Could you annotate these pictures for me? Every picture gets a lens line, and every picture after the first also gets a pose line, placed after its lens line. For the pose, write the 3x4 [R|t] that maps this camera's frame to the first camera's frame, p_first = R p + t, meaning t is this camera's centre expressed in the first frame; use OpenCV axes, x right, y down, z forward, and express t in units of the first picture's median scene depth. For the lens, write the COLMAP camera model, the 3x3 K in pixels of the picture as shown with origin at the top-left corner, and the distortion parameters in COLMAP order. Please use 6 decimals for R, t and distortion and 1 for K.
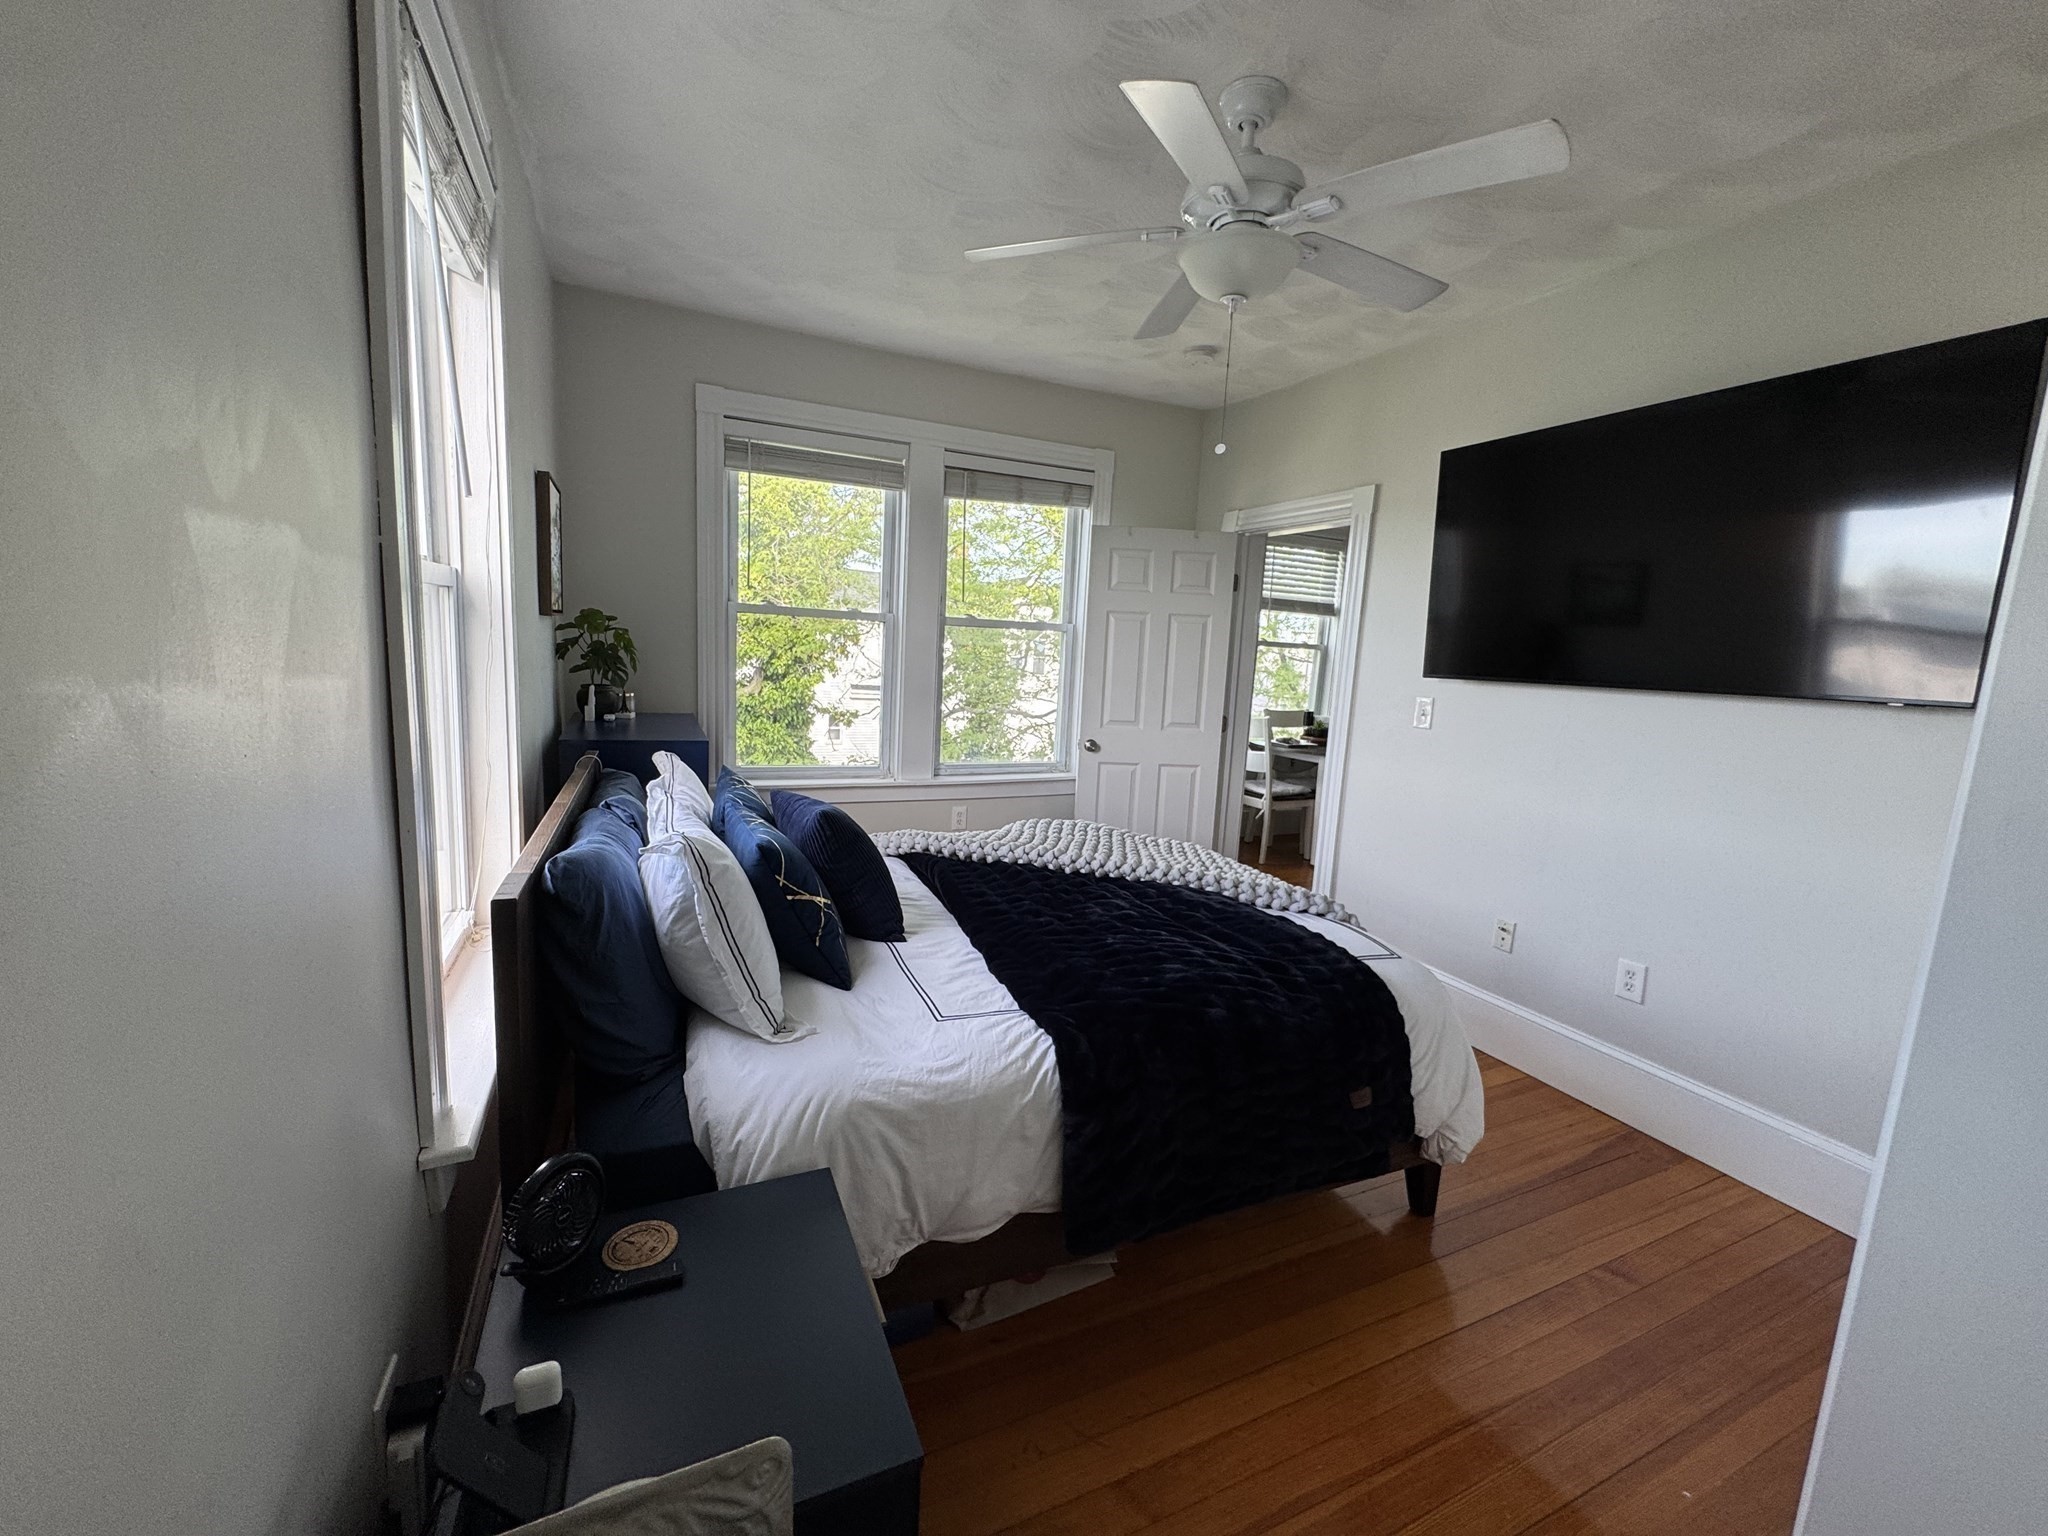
lens RADIAL K [[820.5, 0, 1020.2], [0, 820.5, 768.1], [0, 0, 1]] dist [-0.002251, 0.000636]
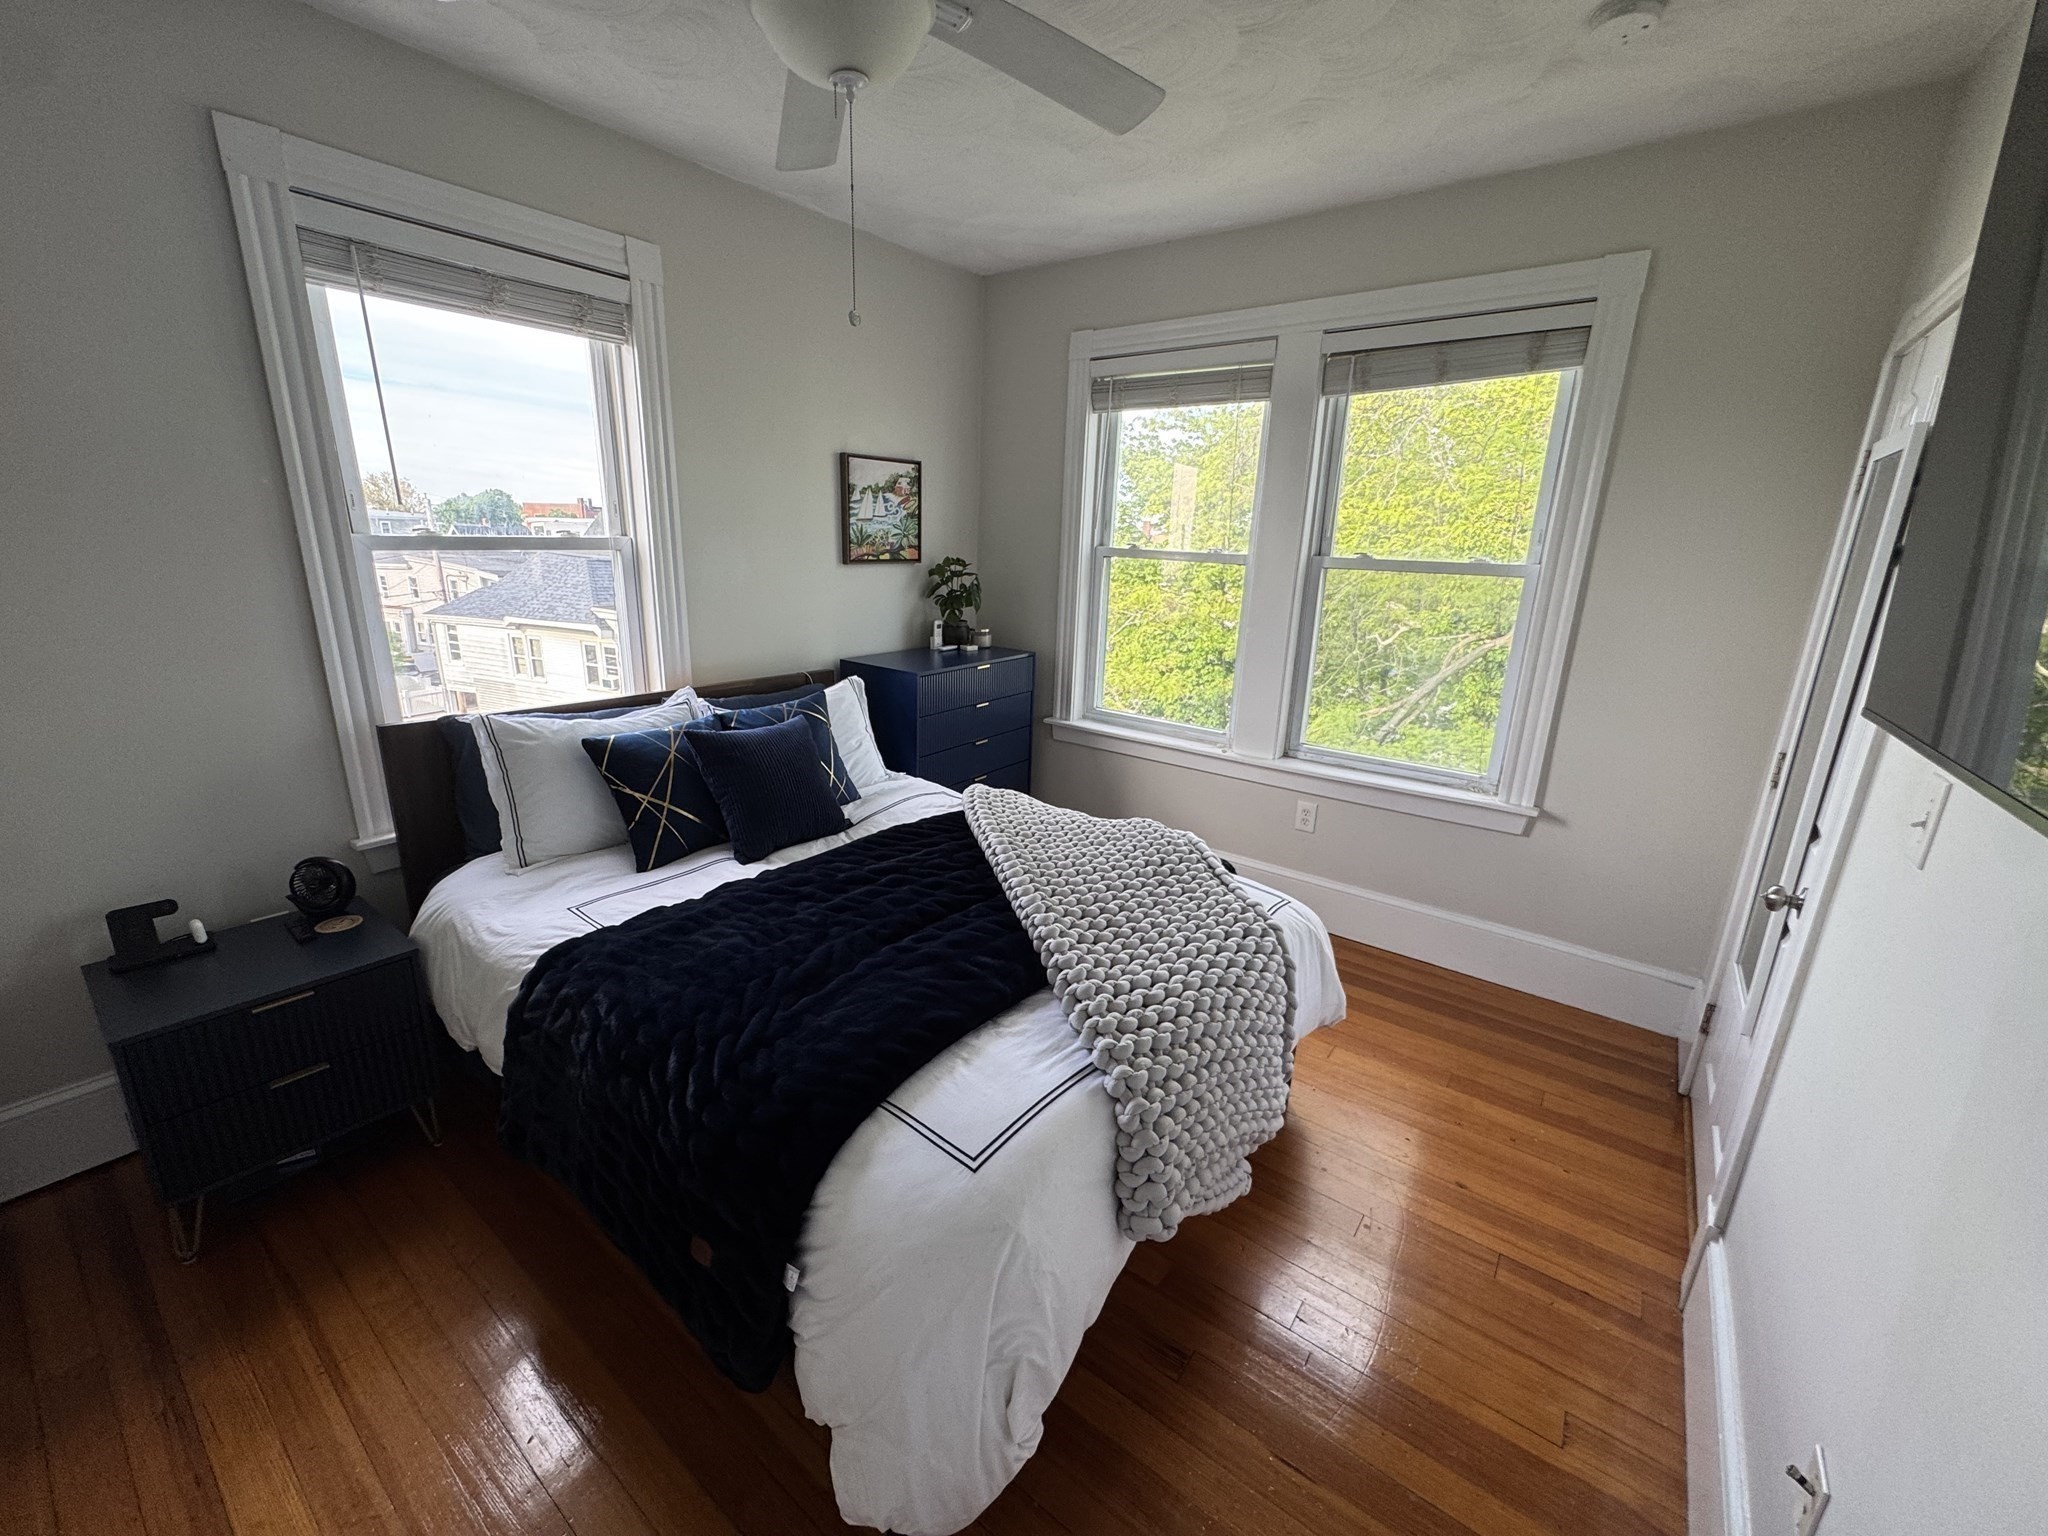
lens RADIAL K [[820.5, 0, 1025.2], [0, 820.5, 765.7], [0, 0, 1]] dist [-0.002251, 0.000636]
pose [[0.466011, 0.210466, -0.859382, 0.499814], [-0.143592, 0.976410, 0.161262, -0.080181], [0.873049, 0.048250, 0.485239, 0.404555]]
